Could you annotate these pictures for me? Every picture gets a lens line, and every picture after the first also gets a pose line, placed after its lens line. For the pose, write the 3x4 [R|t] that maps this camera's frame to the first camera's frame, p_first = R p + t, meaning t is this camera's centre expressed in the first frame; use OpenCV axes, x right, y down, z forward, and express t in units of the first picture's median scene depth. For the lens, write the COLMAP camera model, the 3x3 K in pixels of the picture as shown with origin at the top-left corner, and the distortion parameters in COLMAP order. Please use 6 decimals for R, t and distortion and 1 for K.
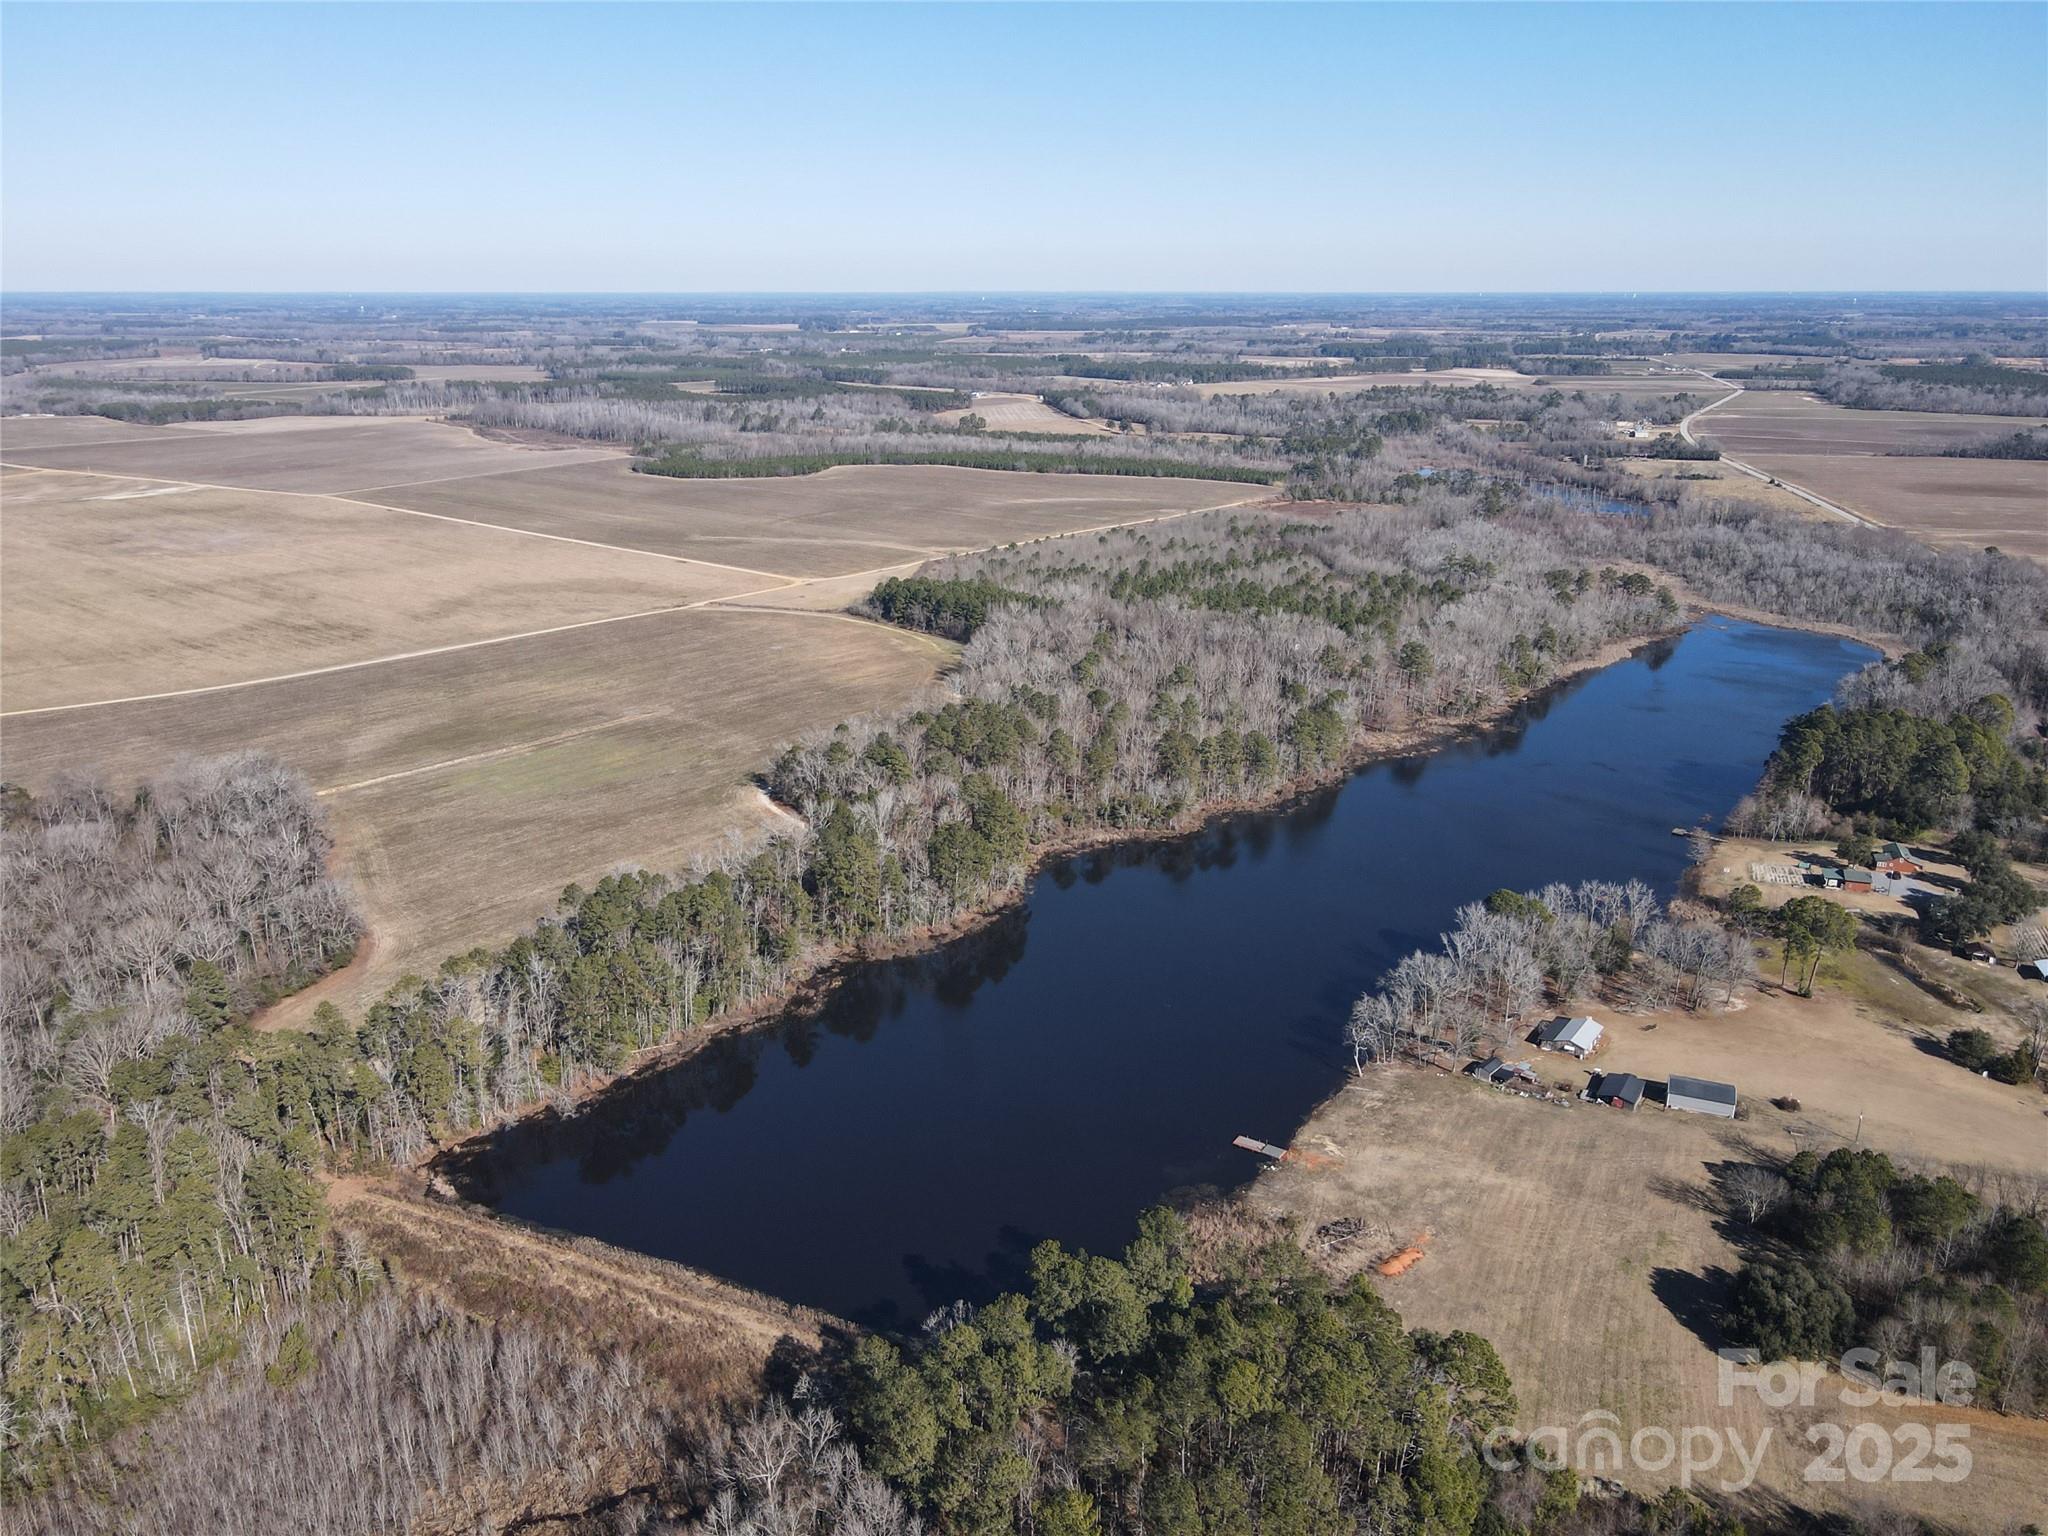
lens RADIAL K [[1501.8, 0, 1010.6], [0, 1501.8, 796.8], [0, 0, 1]] dist [0.002269, 0.025737]
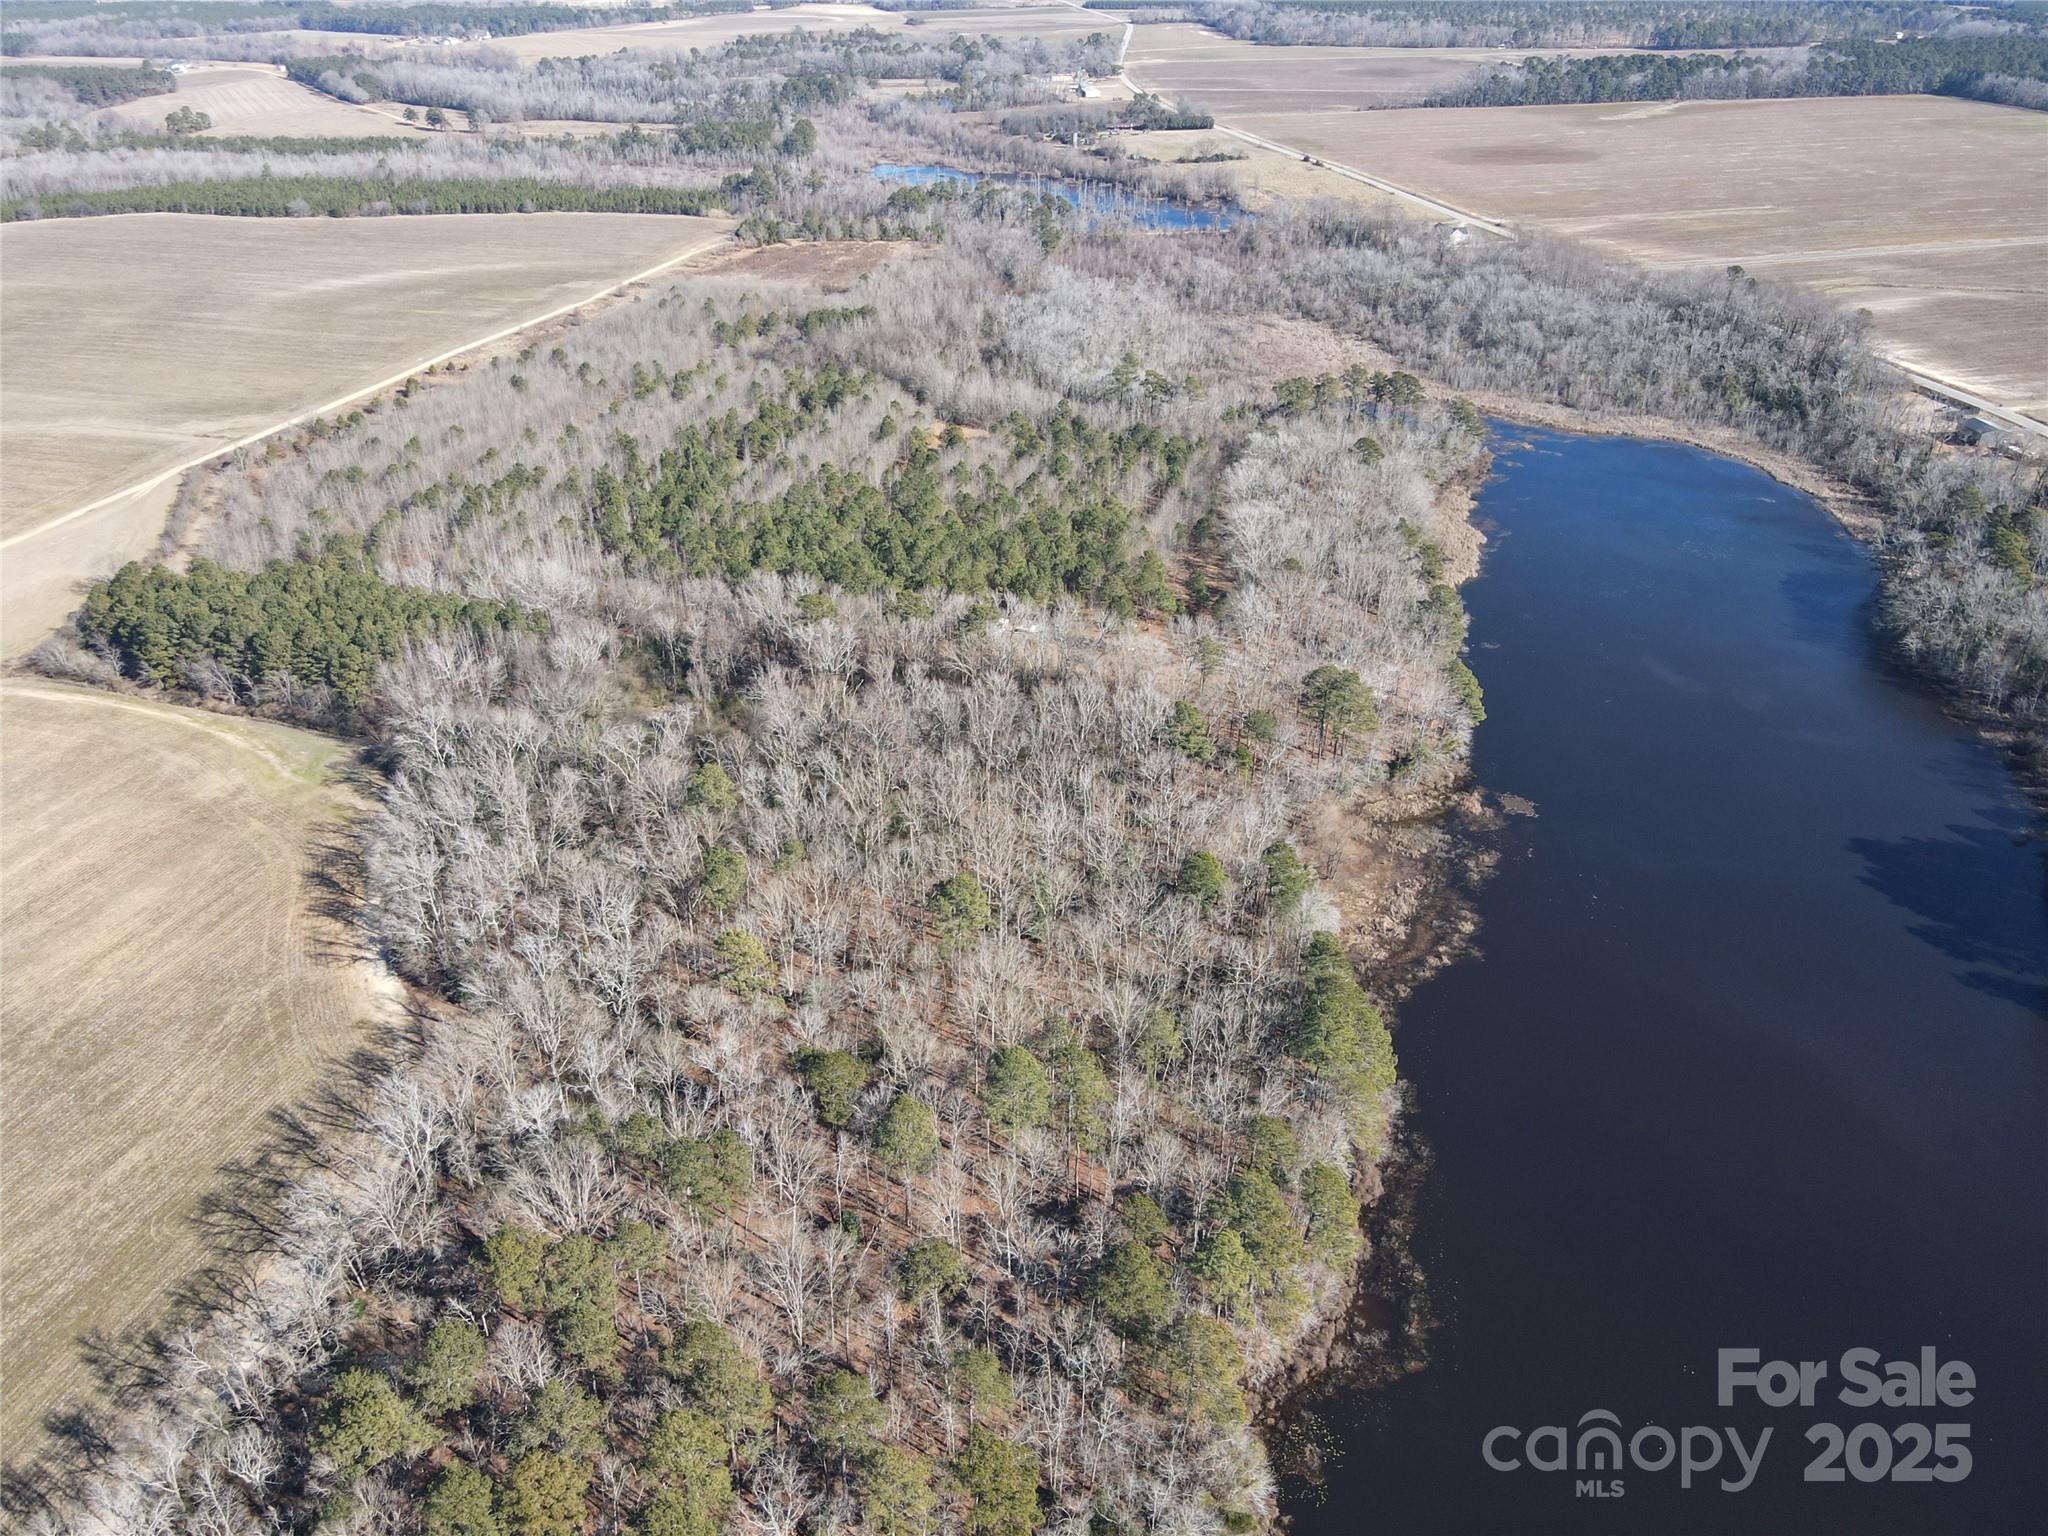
lens RADIAL K [[1501.8, 0, 1019.8], [0, 1501.8, 774.1], [0, 0, 1]] dist [0.002269, 0.025737]
pose [[0.901249, -0.222803, 0.371630, -0.007074], [0.145054, 0.963322, 0.225767, -0.071982], [-0.408301, -0.149566, 0.900511, 0.213870]]
